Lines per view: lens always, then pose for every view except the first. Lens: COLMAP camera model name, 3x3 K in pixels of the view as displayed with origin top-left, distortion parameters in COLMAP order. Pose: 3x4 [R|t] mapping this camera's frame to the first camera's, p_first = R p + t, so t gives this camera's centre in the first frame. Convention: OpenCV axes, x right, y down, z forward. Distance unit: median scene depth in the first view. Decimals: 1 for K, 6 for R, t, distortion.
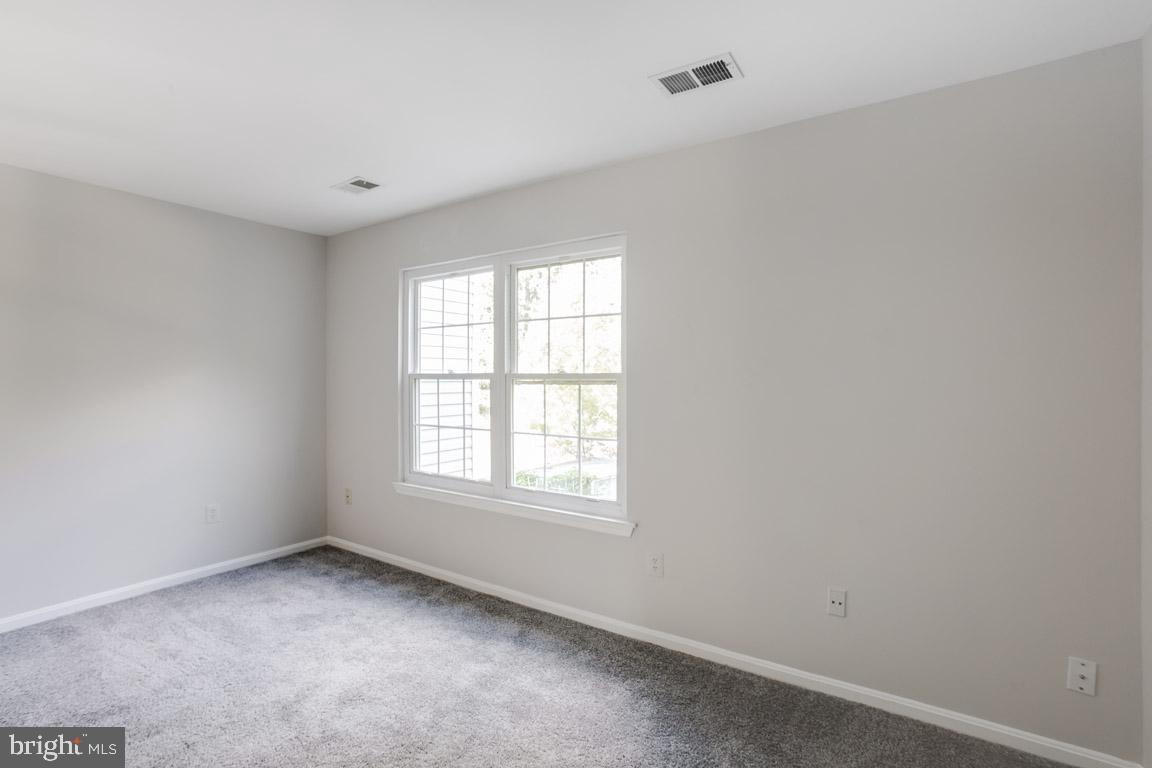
lens RADIAL K [[558.2, 0, 576.4], [0, 558.2, 391.5], [0, 0, 1]] dist [-0.022830, -0.000265]
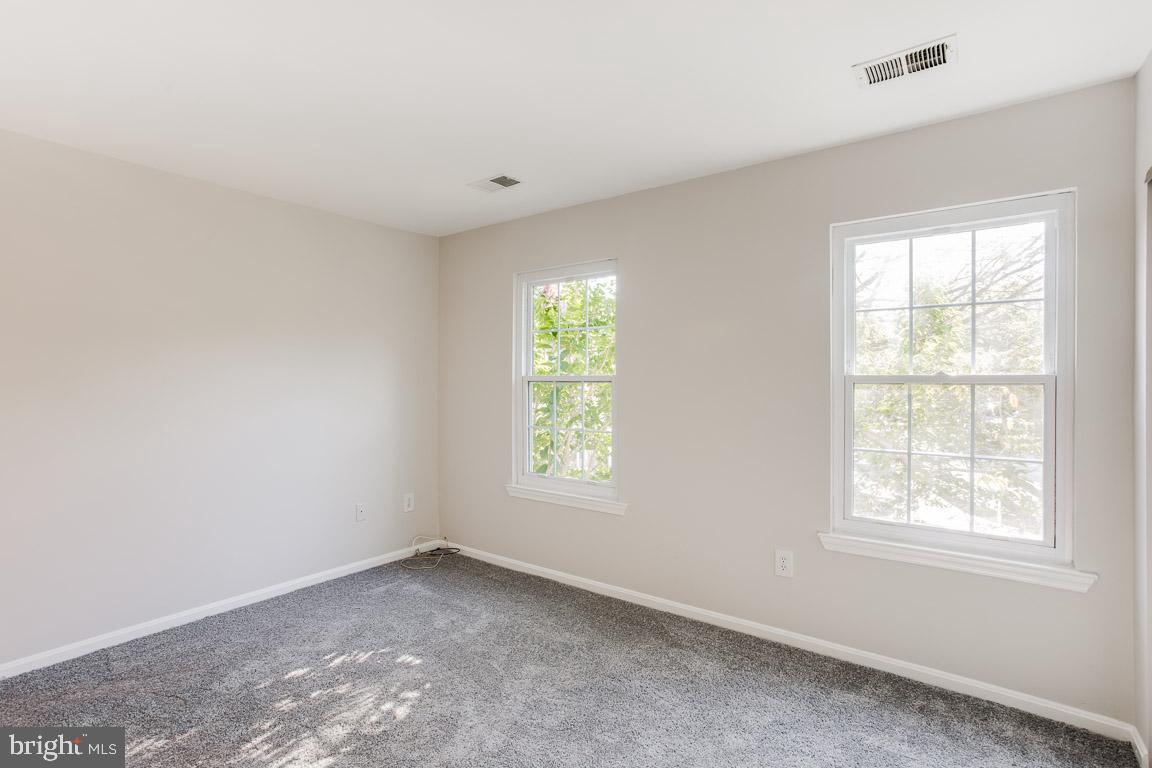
lens RADIAL K [[453.7, 0, 579.6], [0, 453.7, 379.1], [0, 0, 1]] dist [0.002300, 0.000923]
pose [[0.998114, -0.002296, 0.061338, -0.460220], [0.003861, 0.999670, -0.025403, -0.010296], [-0.061259, 0.025592, 0.997794, 0.314712]]
